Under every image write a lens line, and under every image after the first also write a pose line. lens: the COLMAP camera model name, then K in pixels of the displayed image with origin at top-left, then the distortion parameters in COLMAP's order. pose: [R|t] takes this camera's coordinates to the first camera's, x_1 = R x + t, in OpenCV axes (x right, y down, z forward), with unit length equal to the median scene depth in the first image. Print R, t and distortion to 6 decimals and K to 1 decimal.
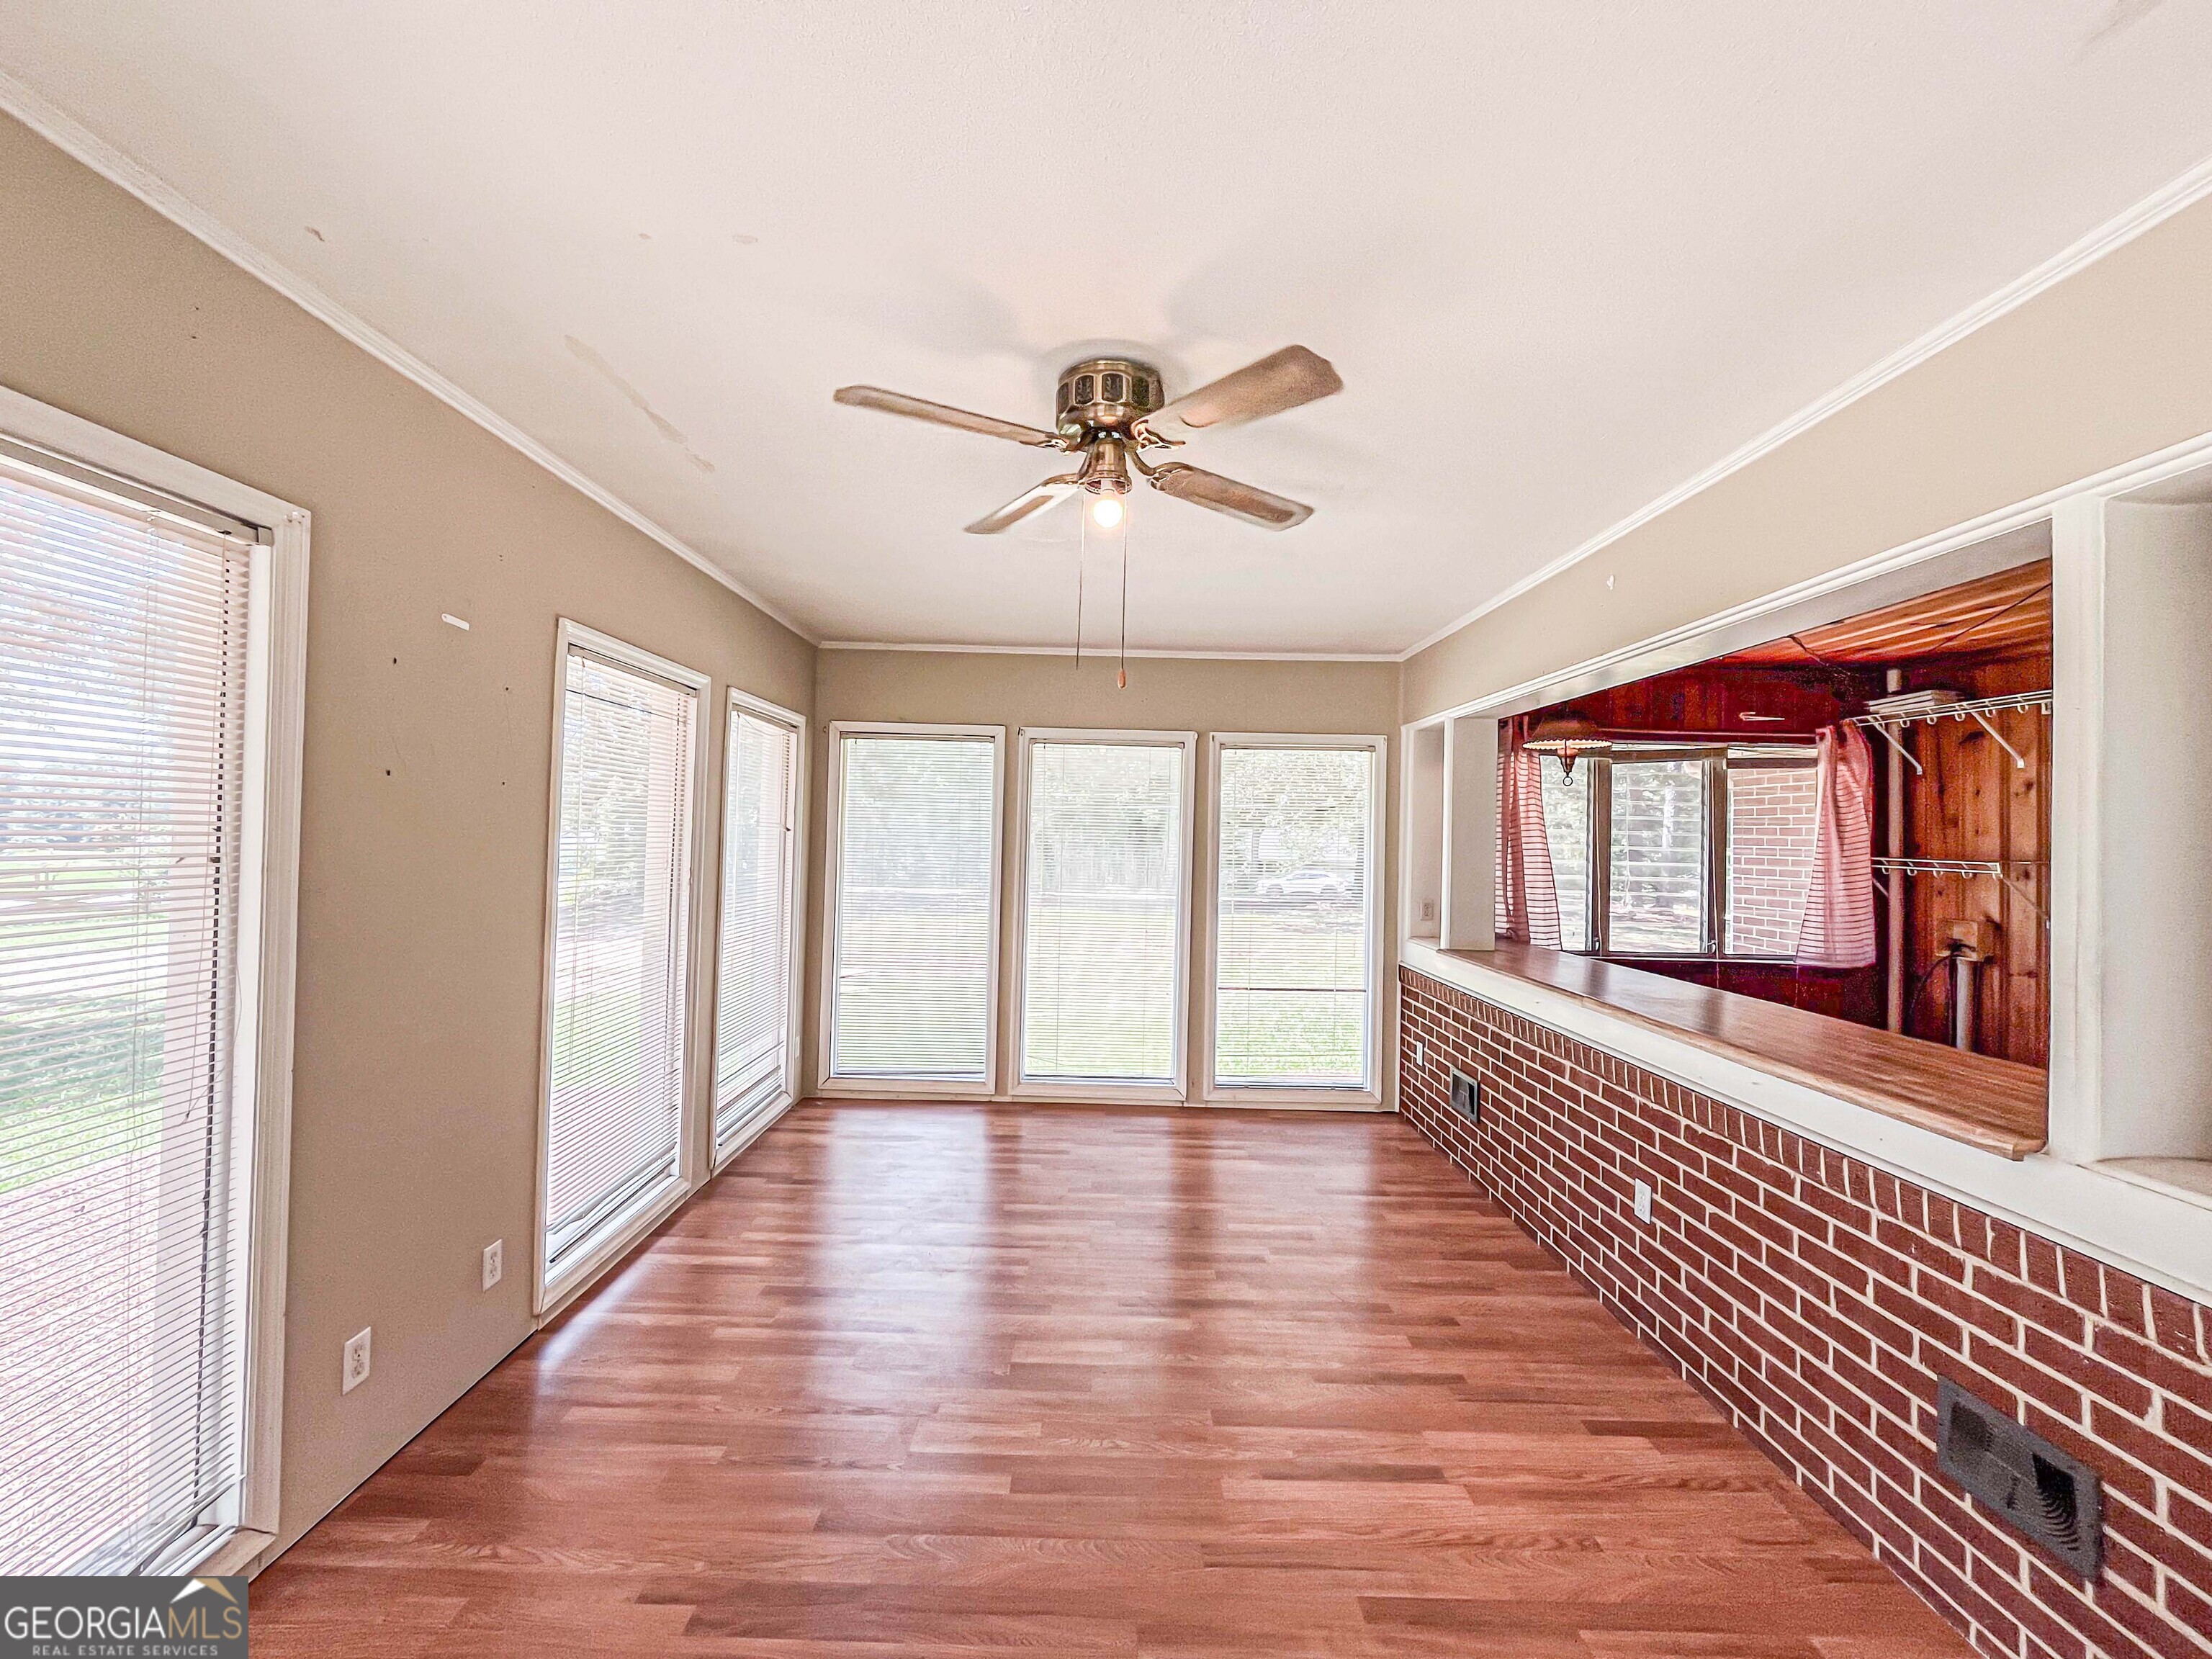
lens RADIAL K [[840.2, 0, 1106.0], [0, 840.2, 829.5], [0, 0, 1]] dist [0.000624, 0.000235]
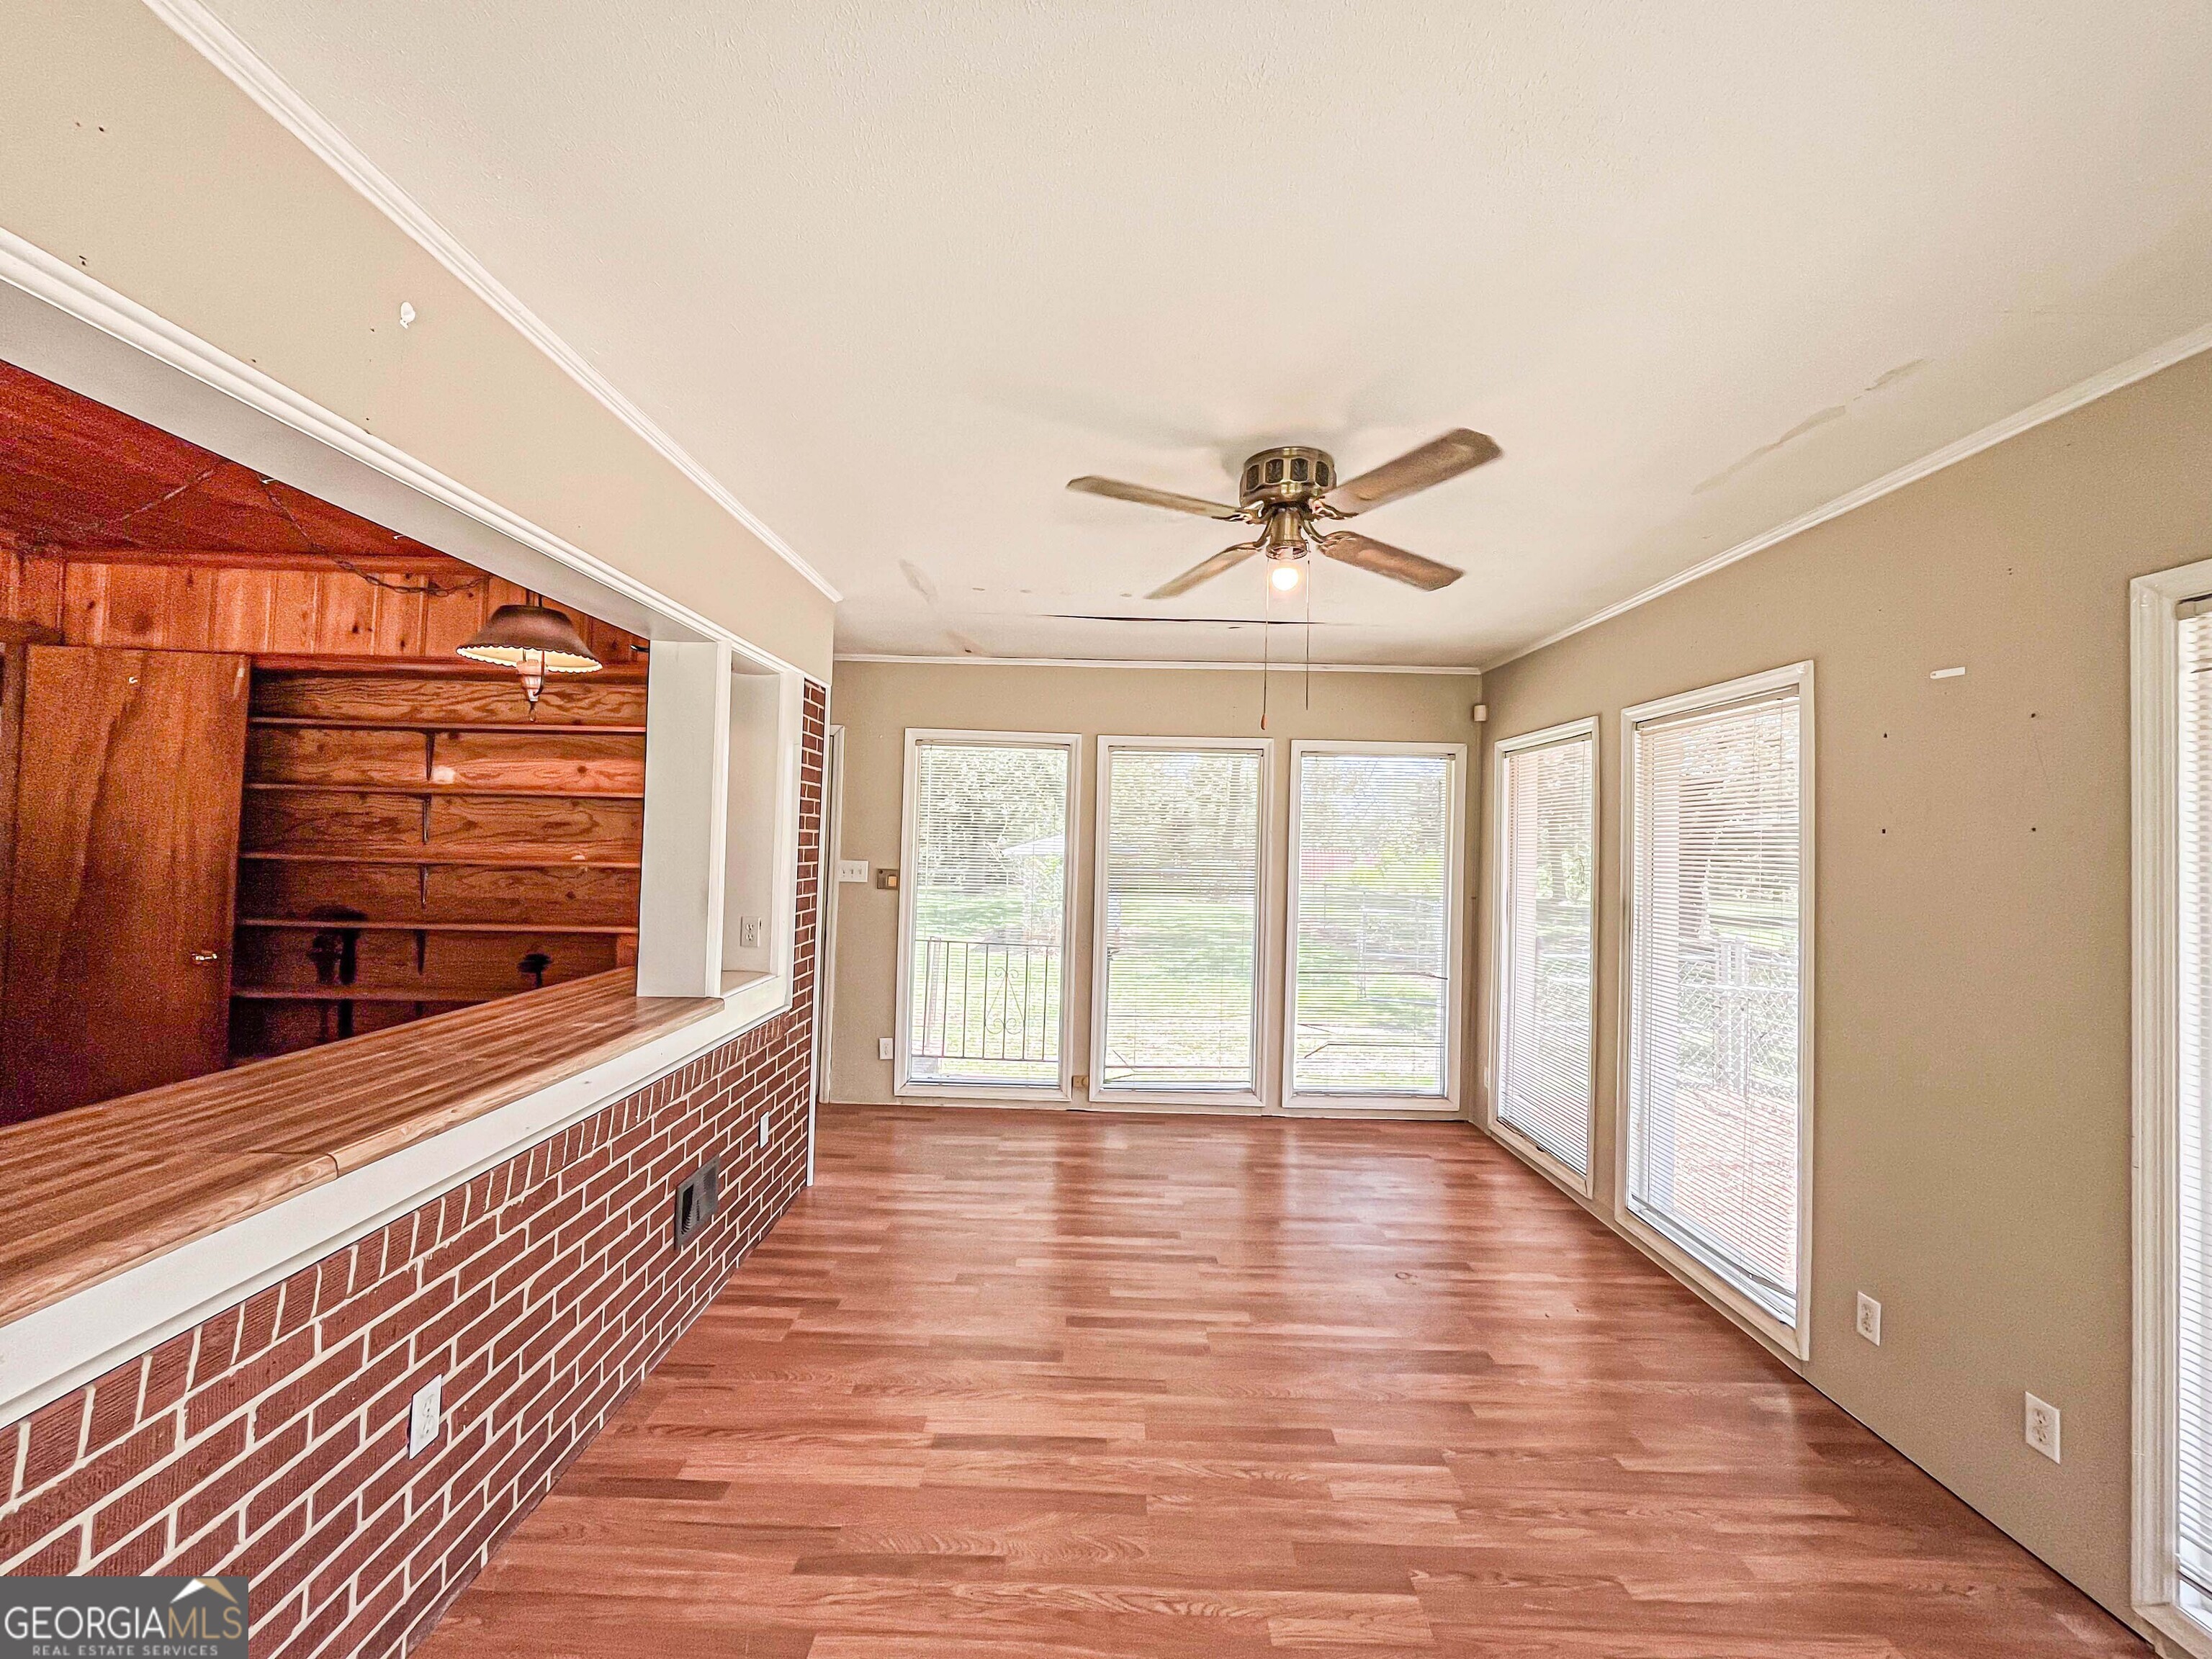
lens RADIAL K [[925.1, 0, 1101.6], [0, 925.1, 822.6], [0, 0, 1]] dist [-0.005952, 0.000445]
pose [[-0.998669, -0.051480, 0.003185, 0.195248], [-0.051550, 0.998269, -0.028302, 0.010981], [-0.001722, -0.028428, -0.999594, 1.890240]]
